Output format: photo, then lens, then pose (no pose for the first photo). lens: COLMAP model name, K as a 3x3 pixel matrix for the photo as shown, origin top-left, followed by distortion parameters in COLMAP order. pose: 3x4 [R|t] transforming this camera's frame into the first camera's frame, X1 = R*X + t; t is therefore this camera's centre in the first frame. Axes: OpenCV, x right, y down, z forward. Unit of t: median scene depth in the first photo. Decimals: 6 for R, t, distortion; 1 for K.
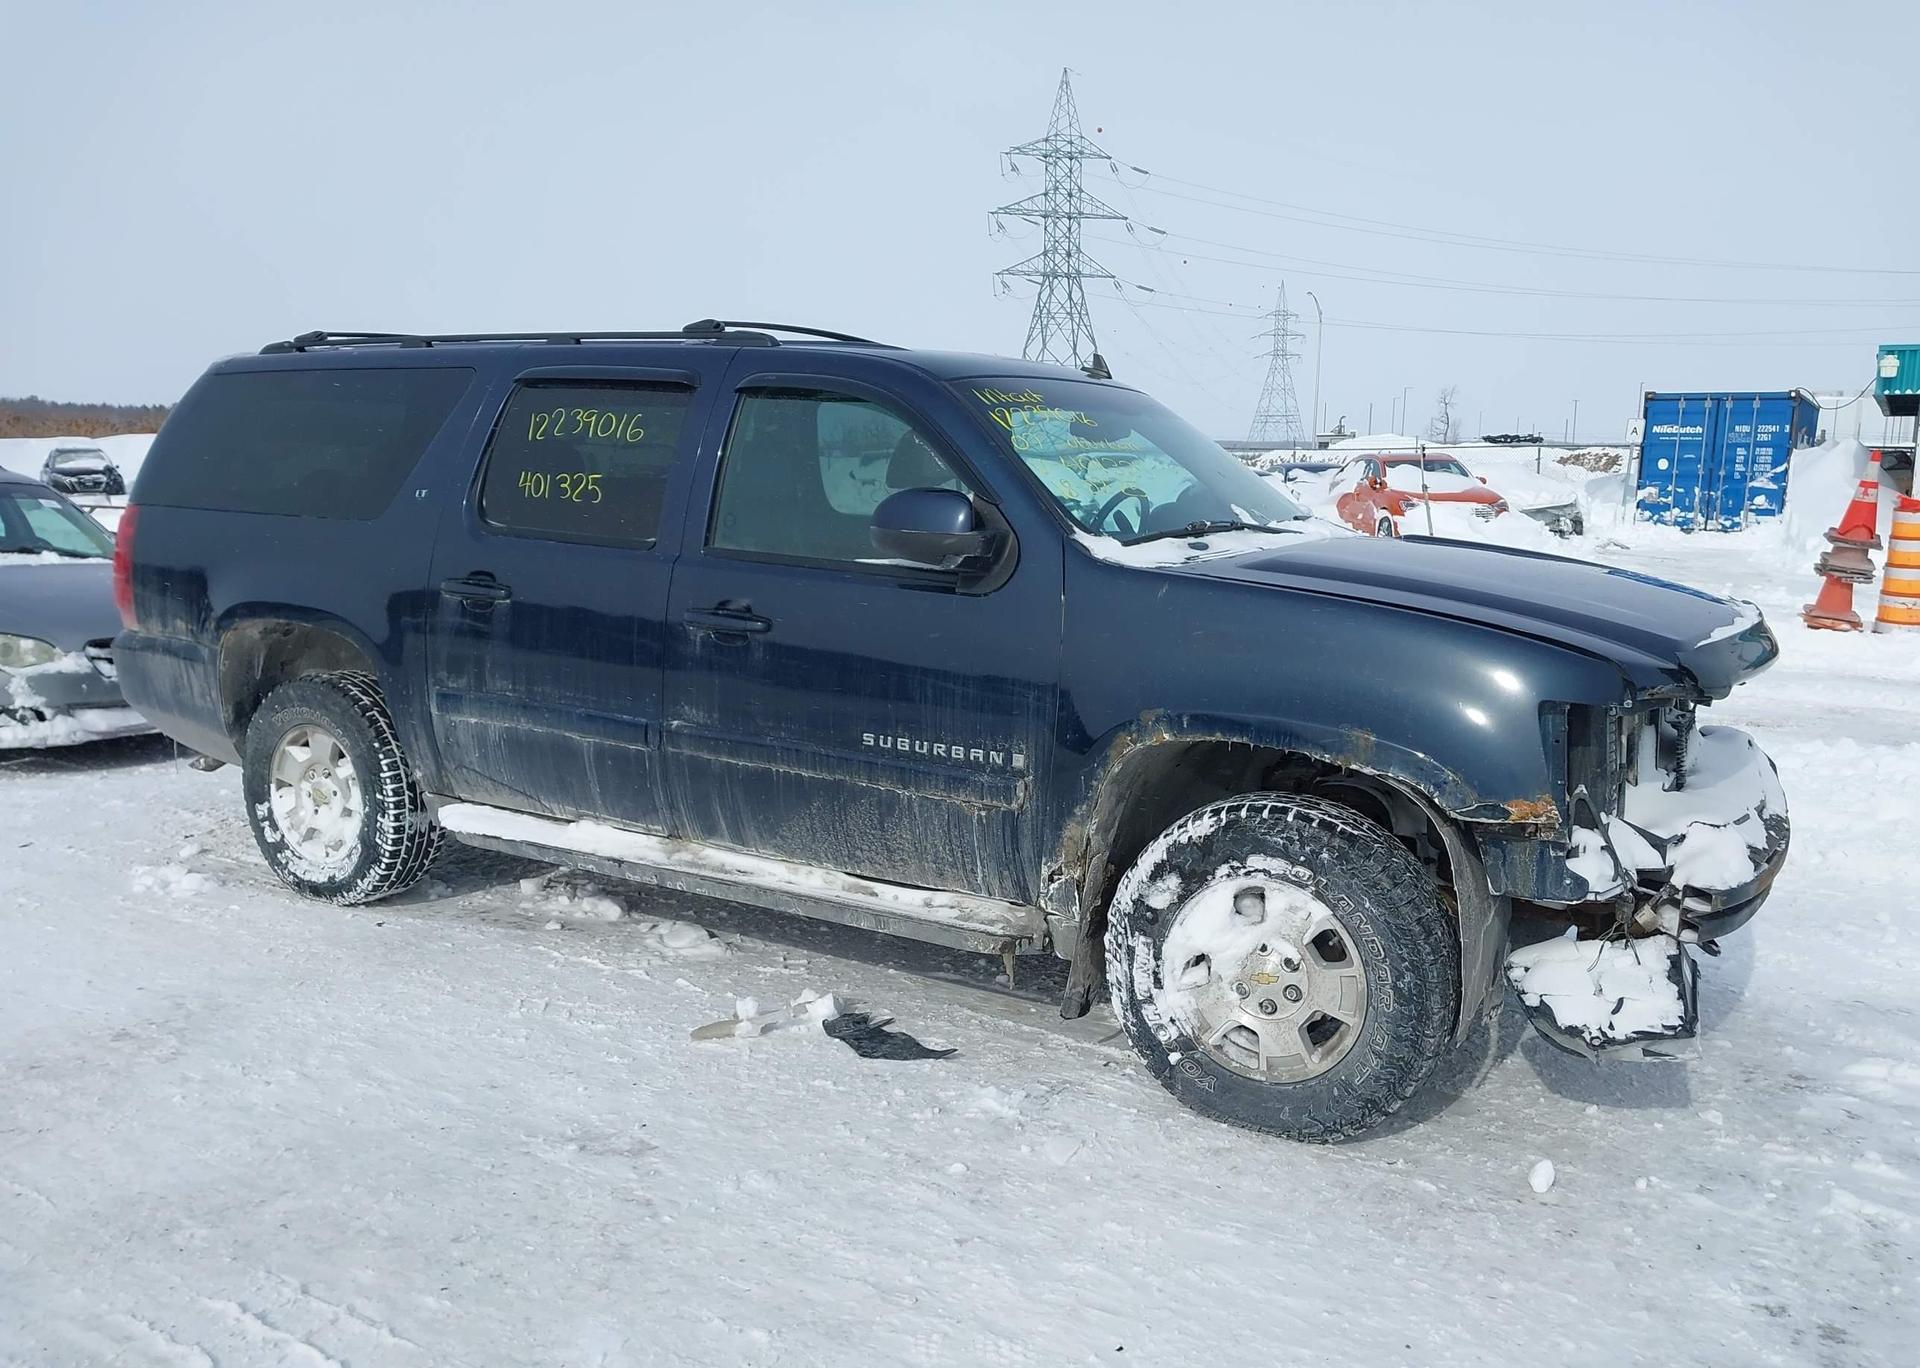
lens RADIAL K [[1510.3, 0, 969.9], [0, 1510.3, 732.6], [0, 0, 1]] dist [0.060660, -0.065664]
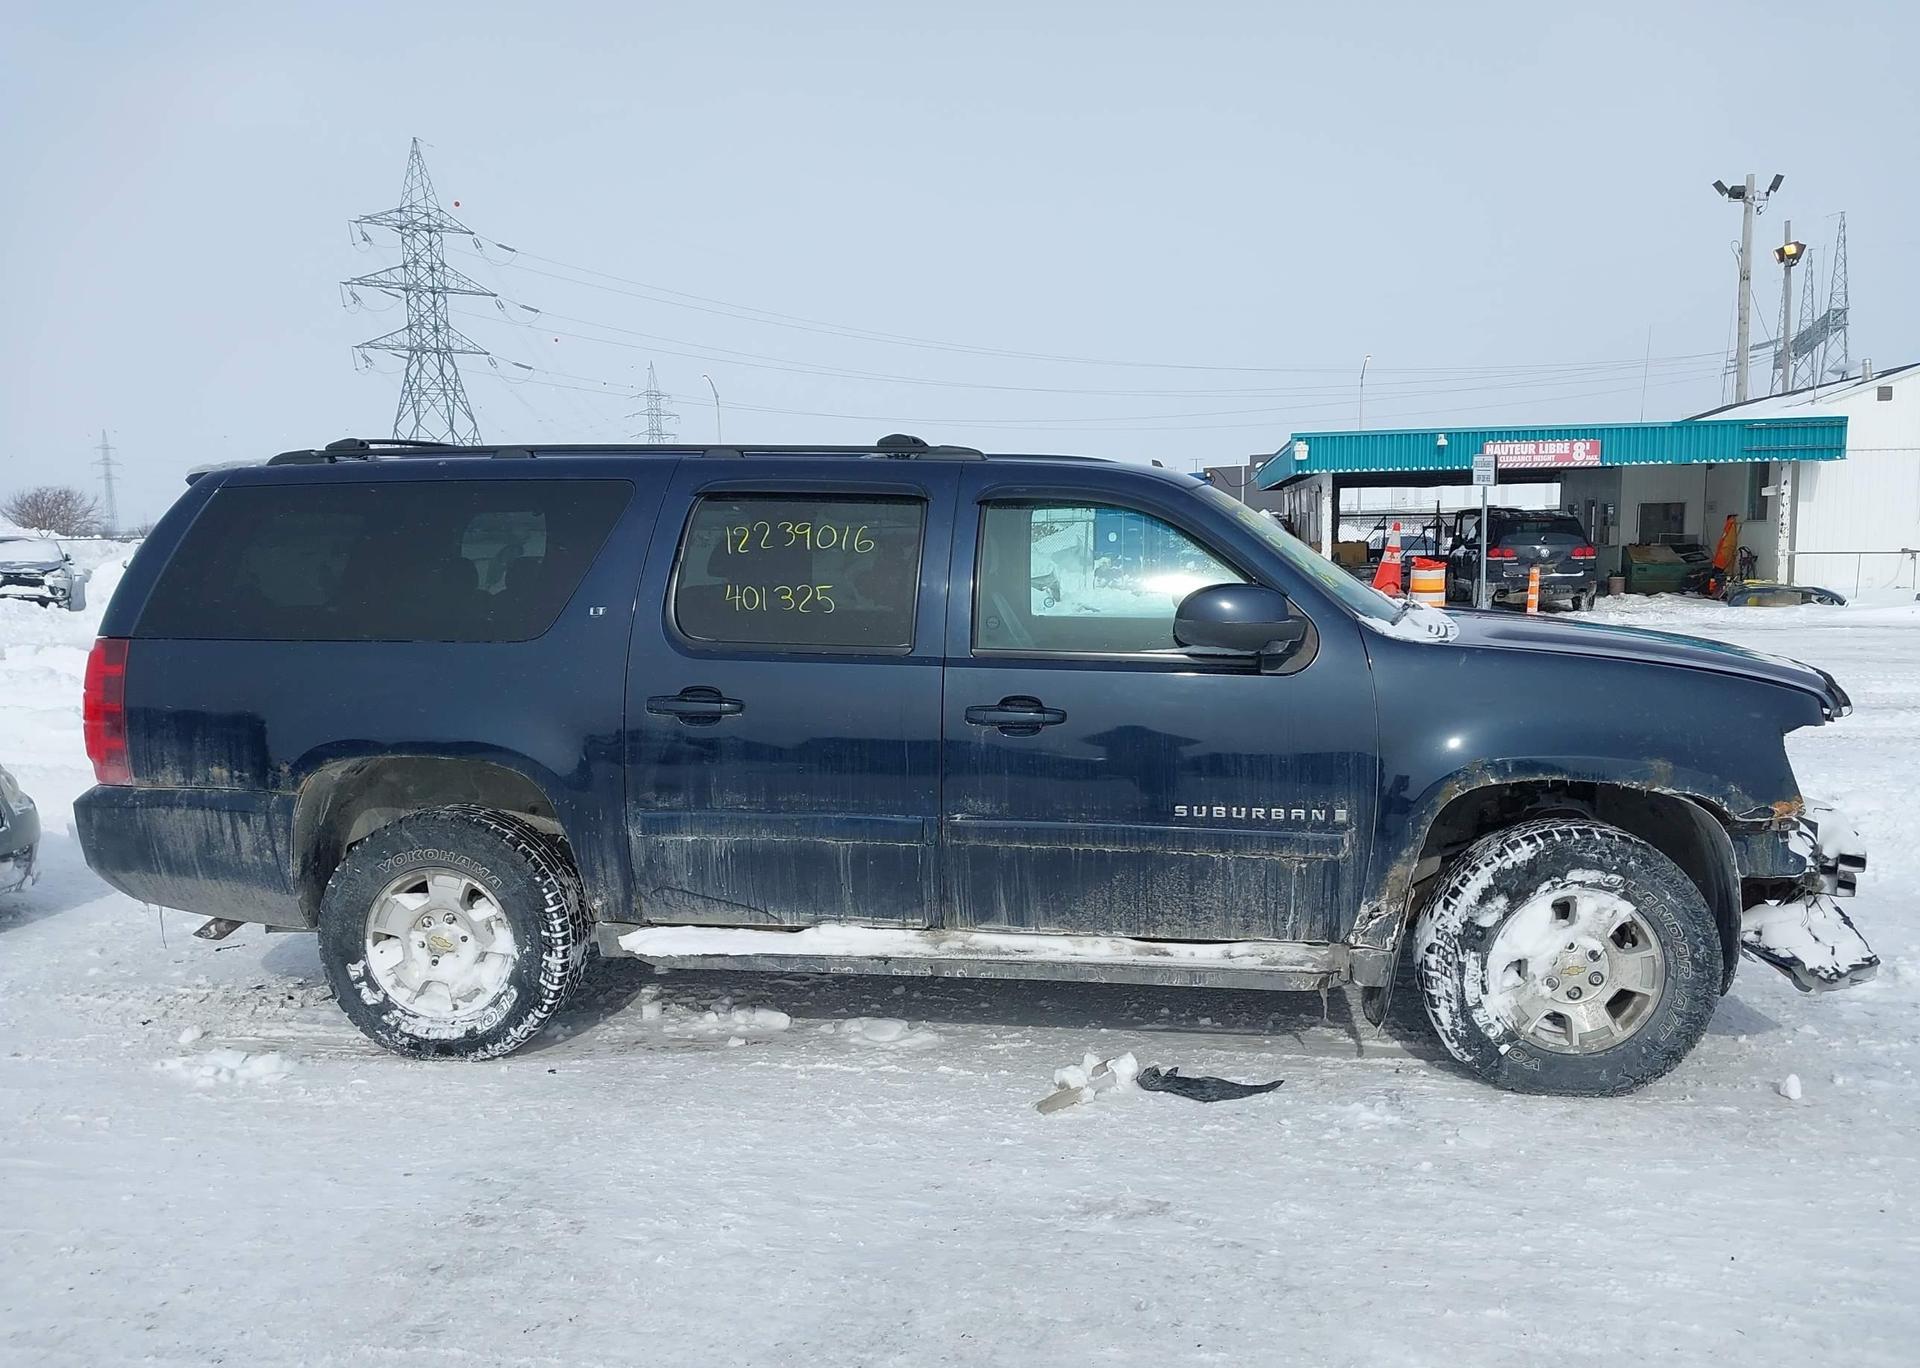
lens RADIAL K [[1510.3, 0, 977.8], [0, 1510.3, 733.9], [0, 0, 1]] dist [0.060660, -0.065664]
pose [[0.916933, -0.078252, 0.391293, -0.585988], [0.097010, 0.994879, -0.028367, -0.032697], [-0.387070, 0.063970, 0.919829, 0.034159]]
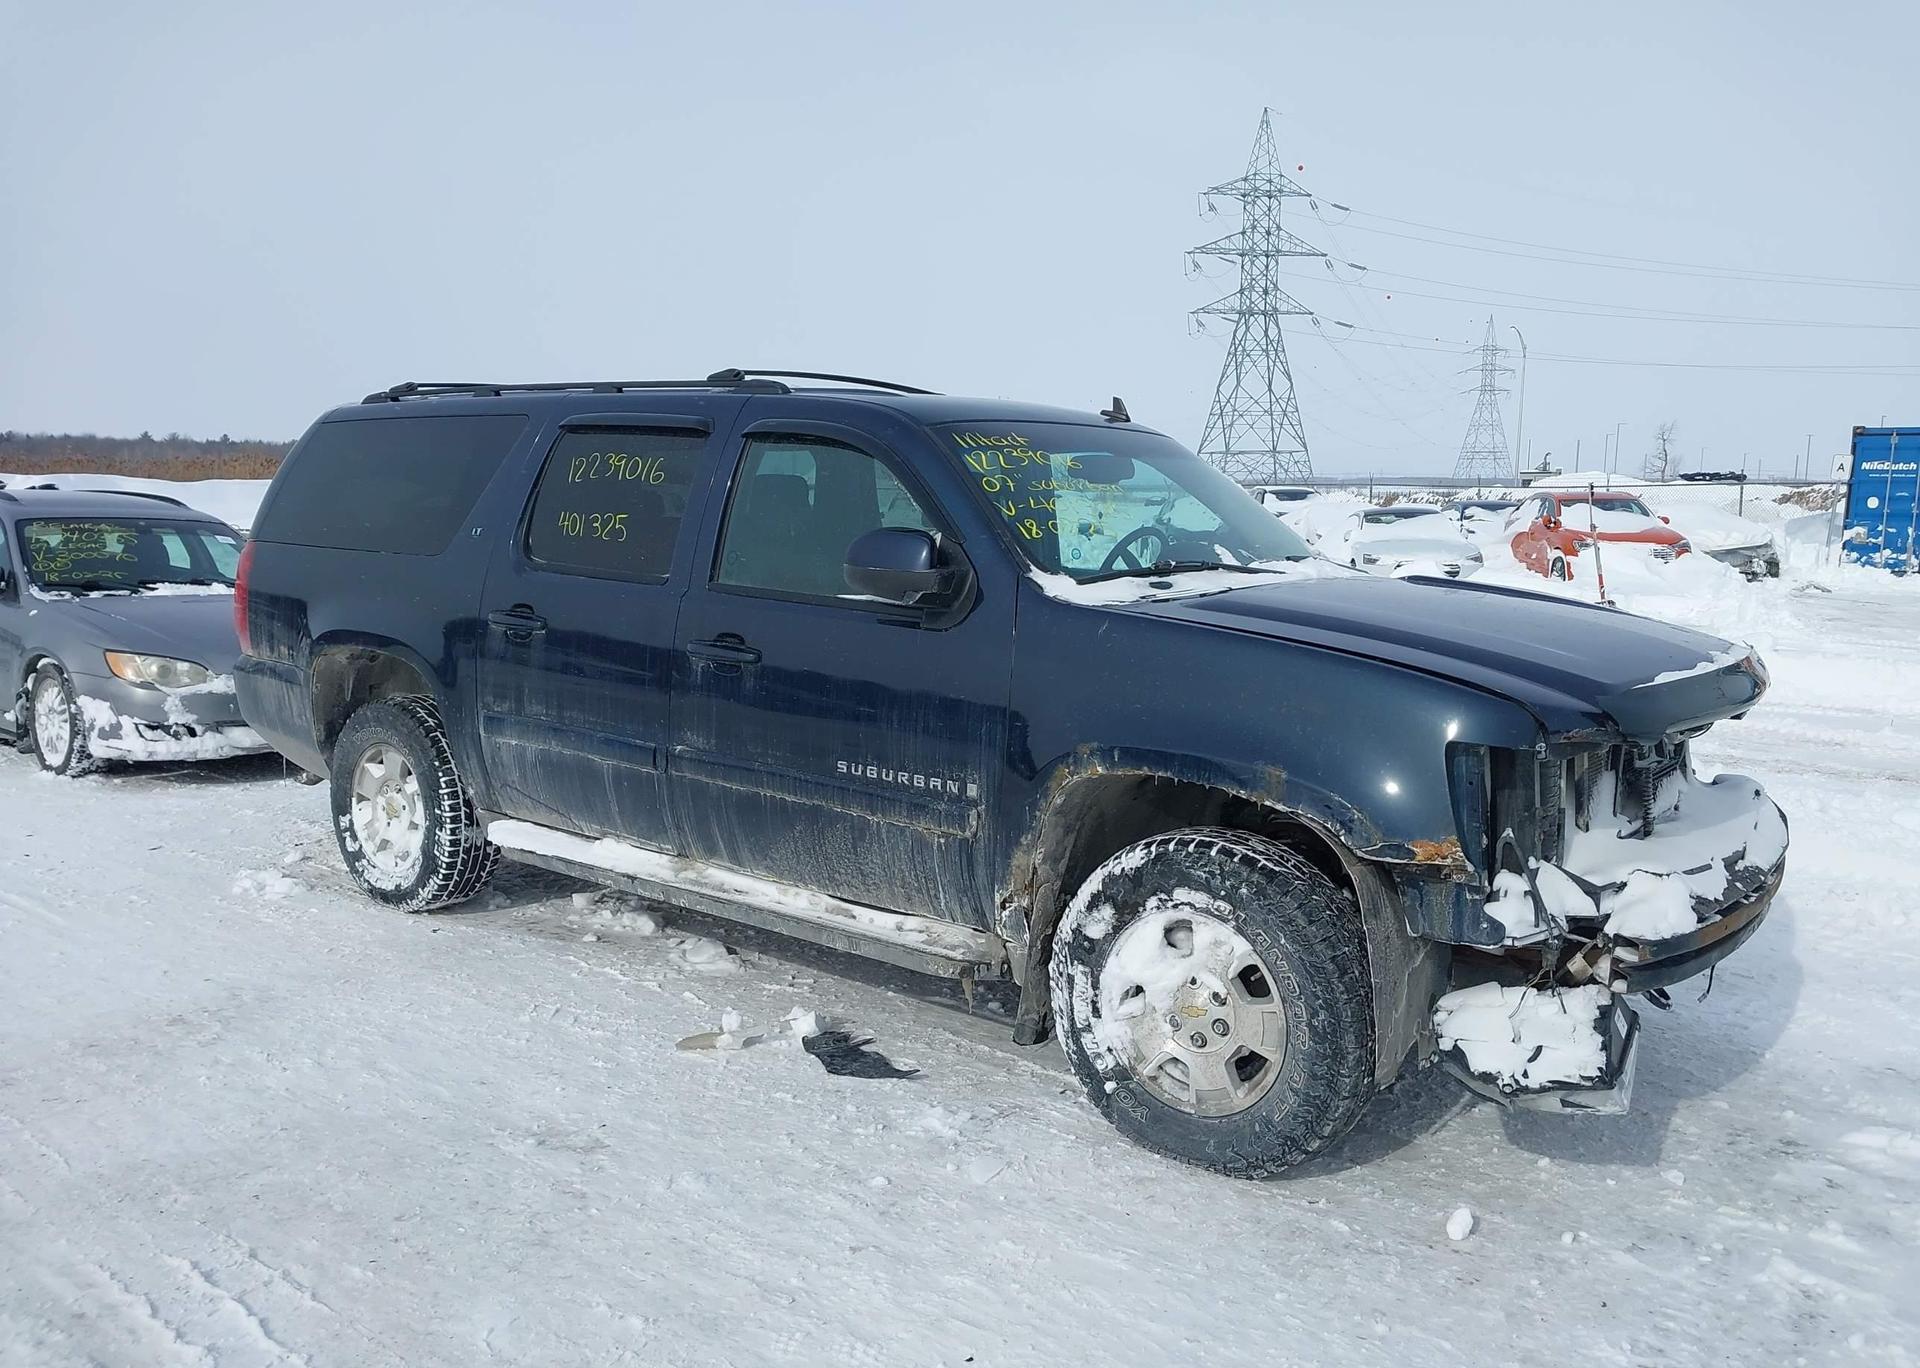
lens RADIAL K [[1510.3, 0, 965.5], [0, 1510.3, 724.1], [0, 0, 1]] dist [0.060660, -0.065664]
pose [[0.991466, 0.019738, -0.128865, 0.139770], [-0.023581, 0.999319, -0.028368, 0.002377], [0.128218, 0.031164, 0.991256, -0.023281]]
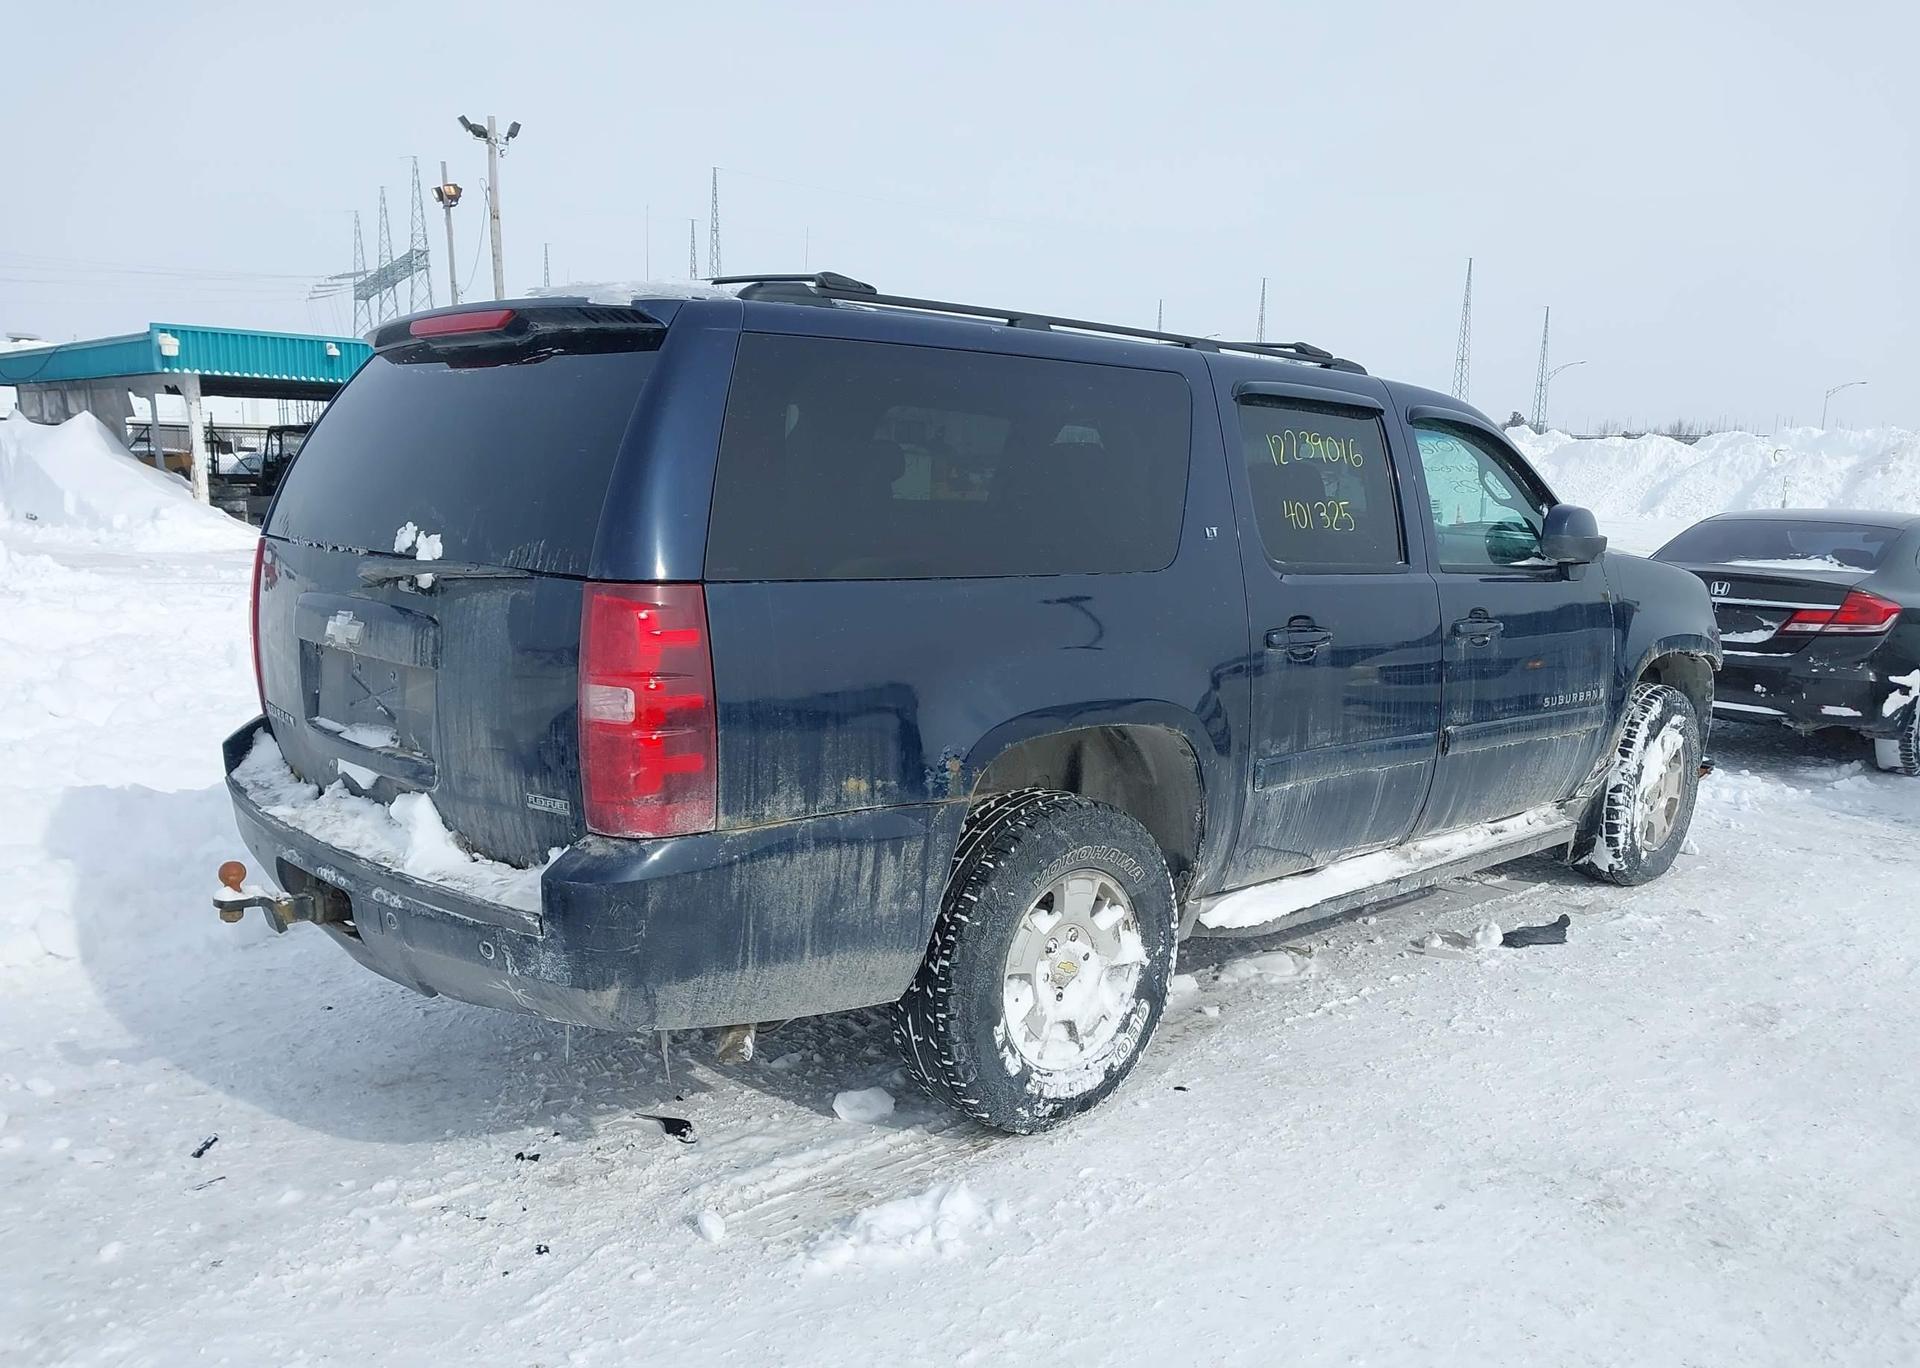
lens RADIAL K [[1510.3, 0, 978.4], [0, 1510.3, 748.3], [0, 0, 1]] dist [0.060660, -0.065664]
pose [[0.254134, -0.181916, 0.949907, -1.314807], [0.149958, 0.977686, 0.147117, -0.202720], [-0.955473, 0.105059, 0.275743, 1.025090]]
